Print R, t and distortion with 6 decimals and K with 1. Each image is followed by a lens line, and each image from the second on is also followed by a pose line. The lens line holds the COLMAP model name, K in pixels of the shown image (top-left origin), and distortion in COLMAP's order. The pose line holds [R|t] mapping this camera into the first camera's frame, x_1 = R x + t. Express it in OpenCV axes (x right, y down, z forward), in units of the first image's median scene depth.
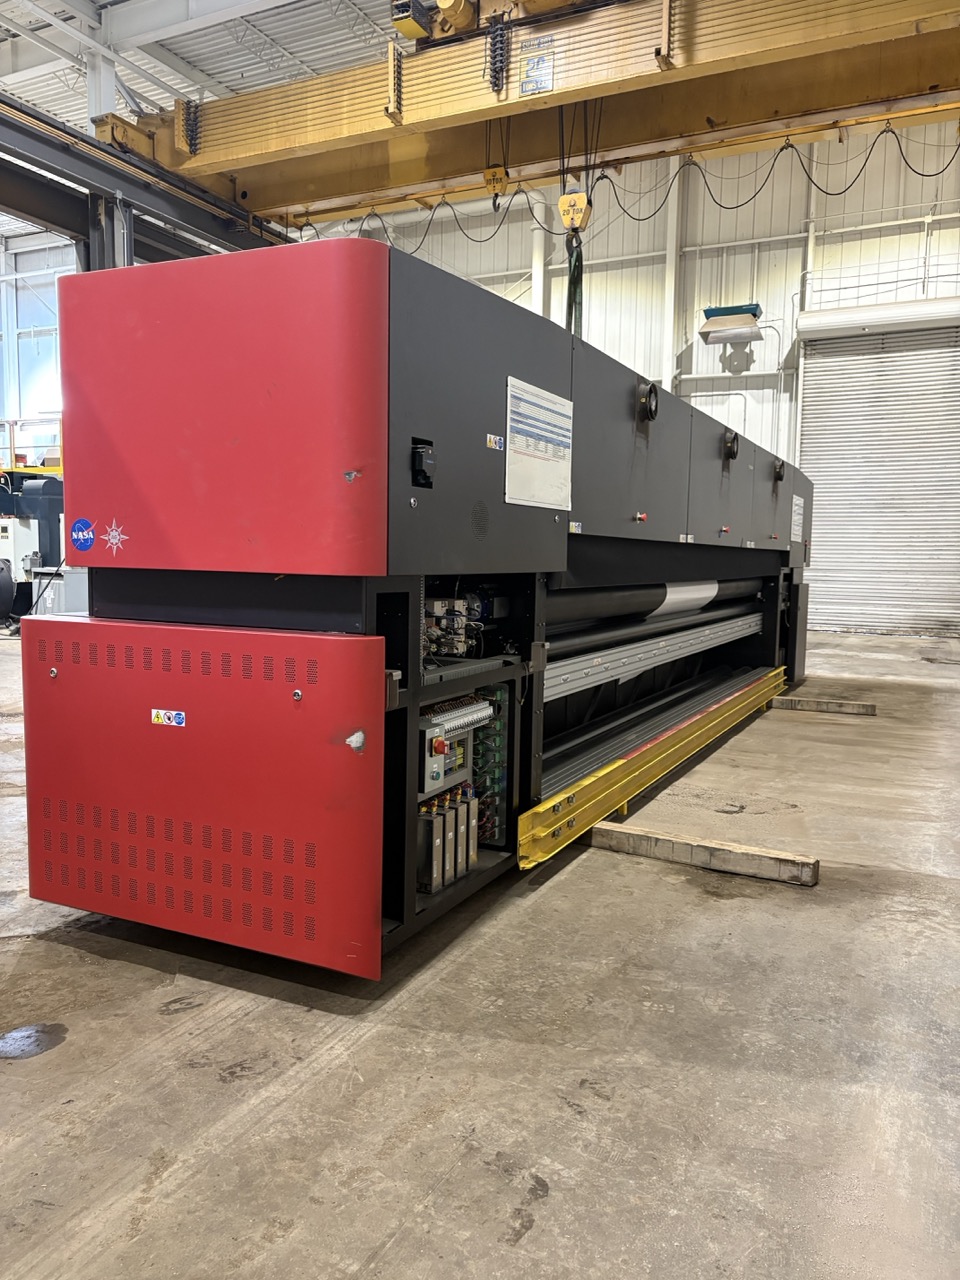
lens RADIAL K [[974.2, 0, 471.9], [0, 974.2, 641.6], [0, 0, 1]] dist [0.042979, -0.041717]
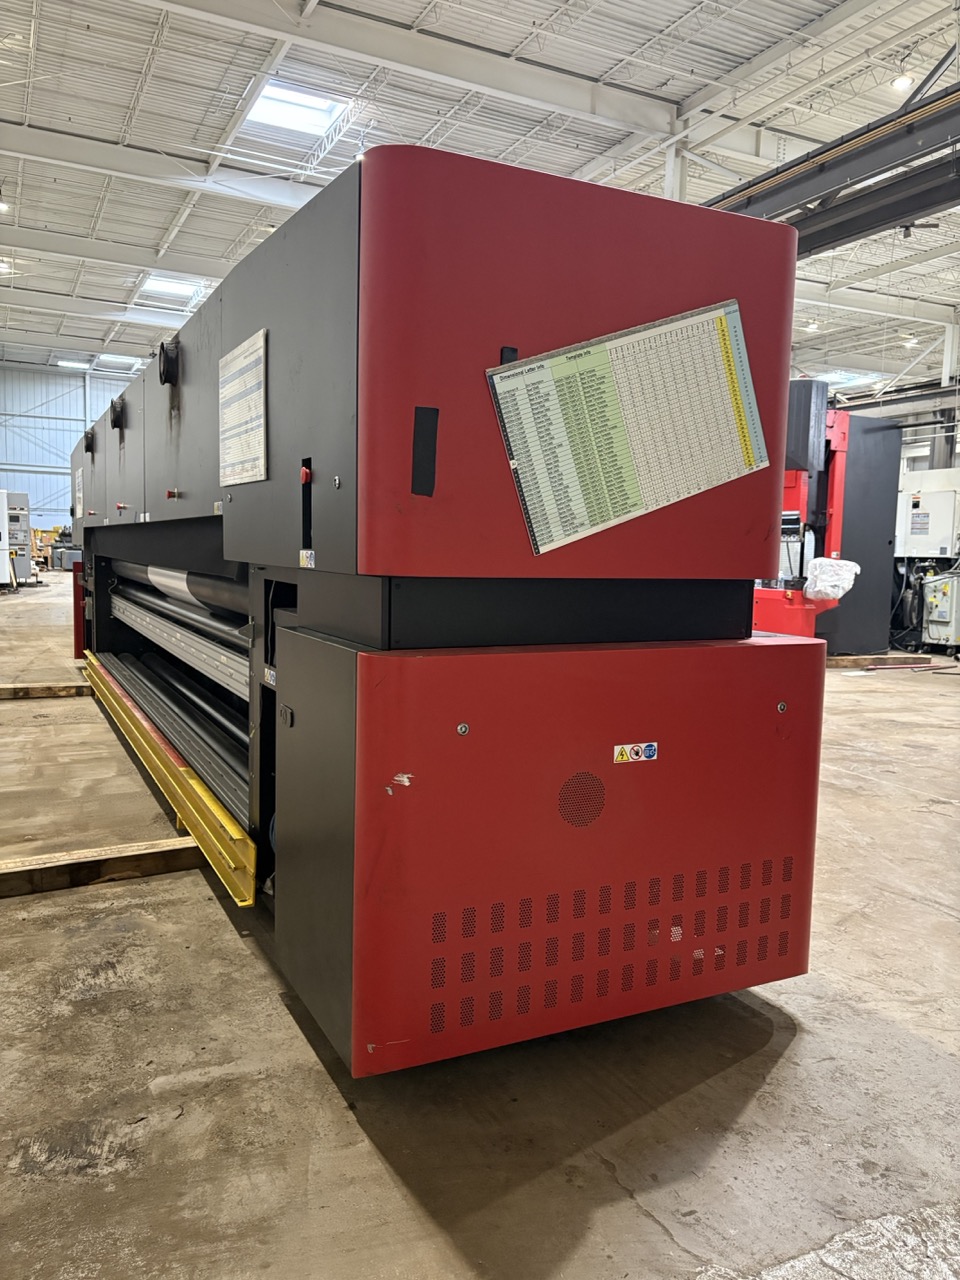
lens RADIAL K [[974.2, 0, 471.9], [0, 974.2, 641.6], [0, 0, 1]] dist [0.042979, -0.041717]
pose [[0.593175, -0.075034, 0.801569, -0.996268], [0.057567, 0.997052, 0.050732, -0.056721], [-0.803013, 0.016051, 0.595746, 0.636211]]
